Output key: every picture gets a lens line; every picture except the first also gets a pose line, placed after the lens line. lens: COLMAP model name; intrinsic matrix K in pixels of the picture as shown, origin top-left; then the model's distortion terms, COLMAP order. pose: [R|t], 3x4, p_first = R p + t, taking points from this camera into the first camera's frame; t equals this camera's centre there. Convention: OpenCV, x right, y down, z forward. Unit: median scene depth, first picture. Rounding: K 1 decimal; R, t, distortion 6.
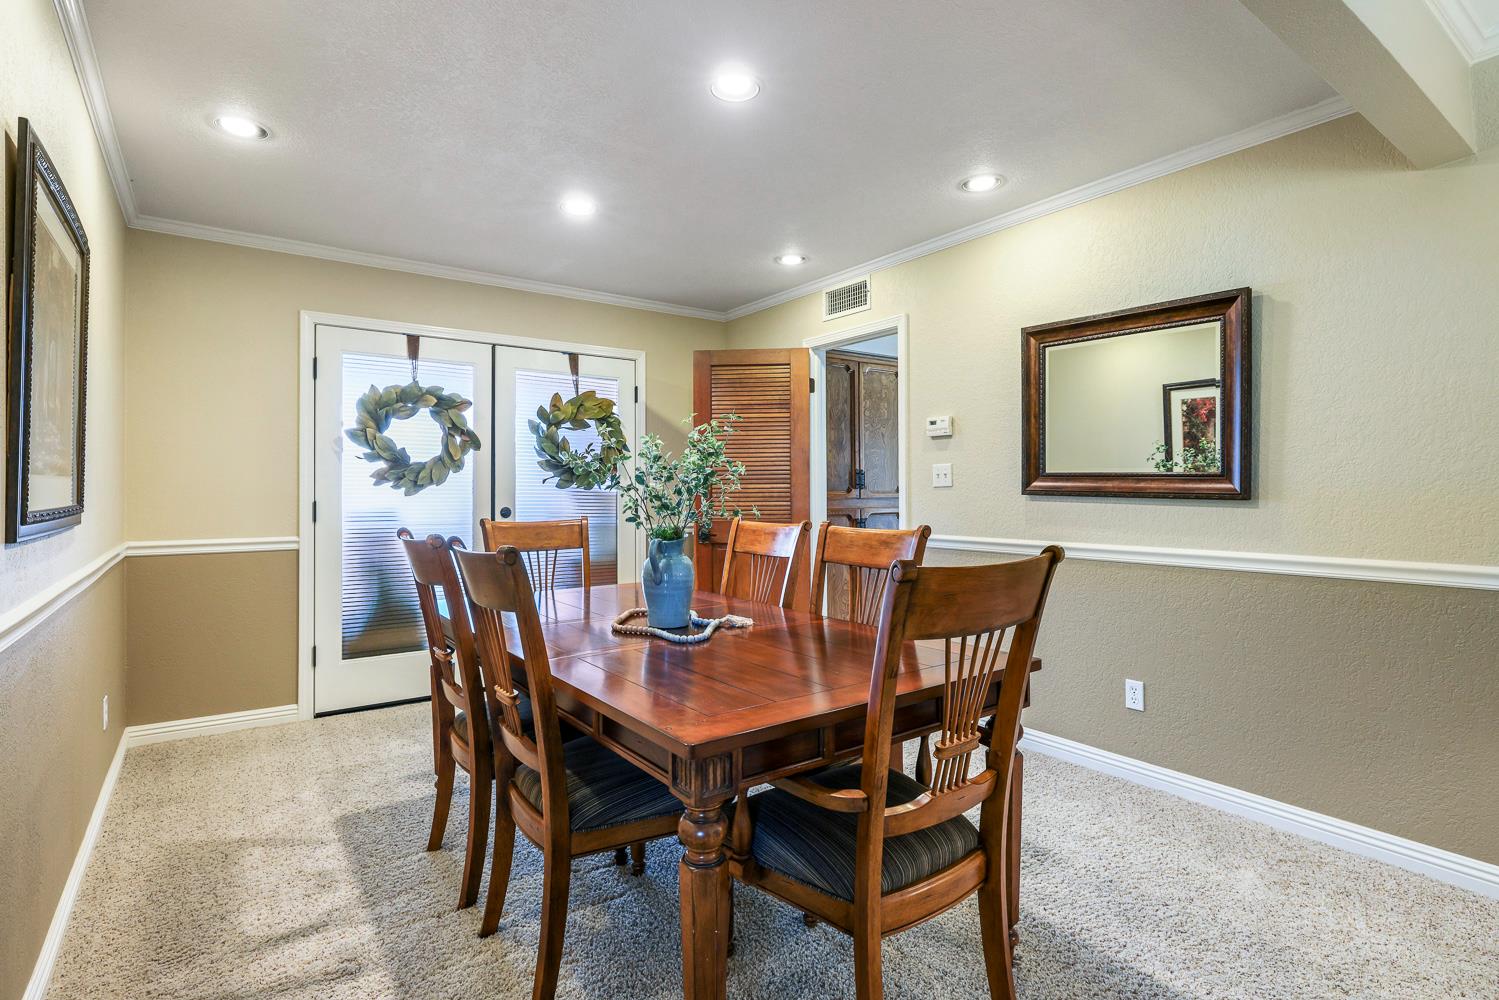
lens RADIAL K [[747.7, 0, 749.8], [0, 747.7, 492.3], [0, 0, 1]] dist [-0.000056, -0.000011]
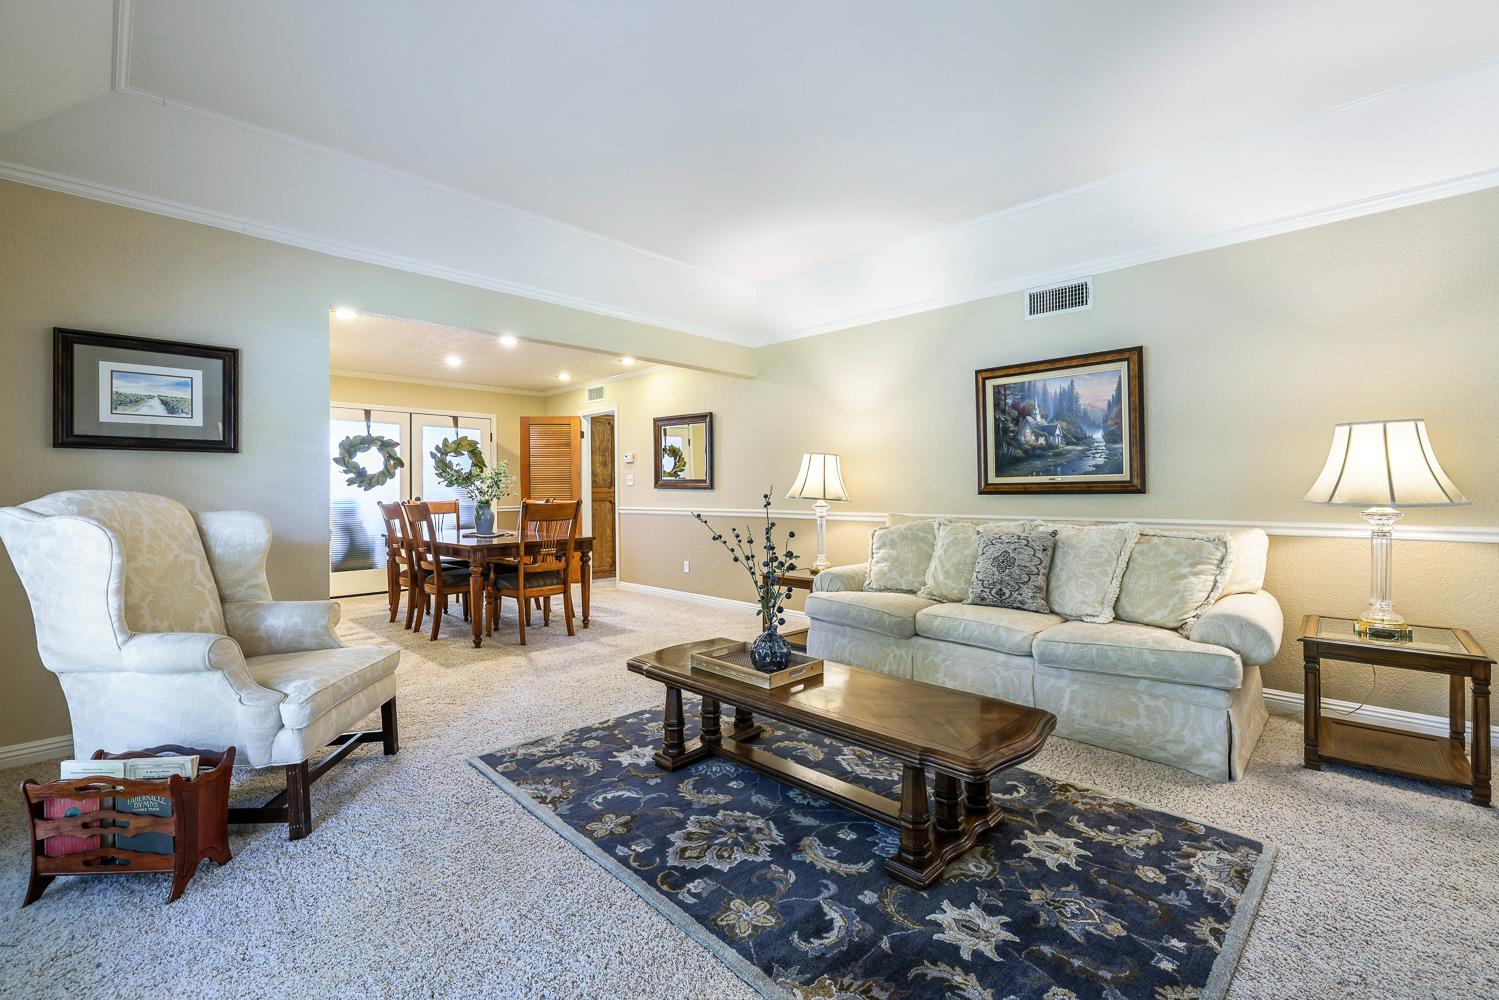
lens RADIAL K [[638.6, 0, 747.2], [0, 638.6, 489.5], [0, 0, 1]] dist [0.003758, 0.000776]
pose [[0.985357, -0.004942, 0.170430, 0.245492], [0.005397, 0.999983, -0.002210, 0.010166], [-0.170416, 0.003097, 0.985367, -0.822213]]
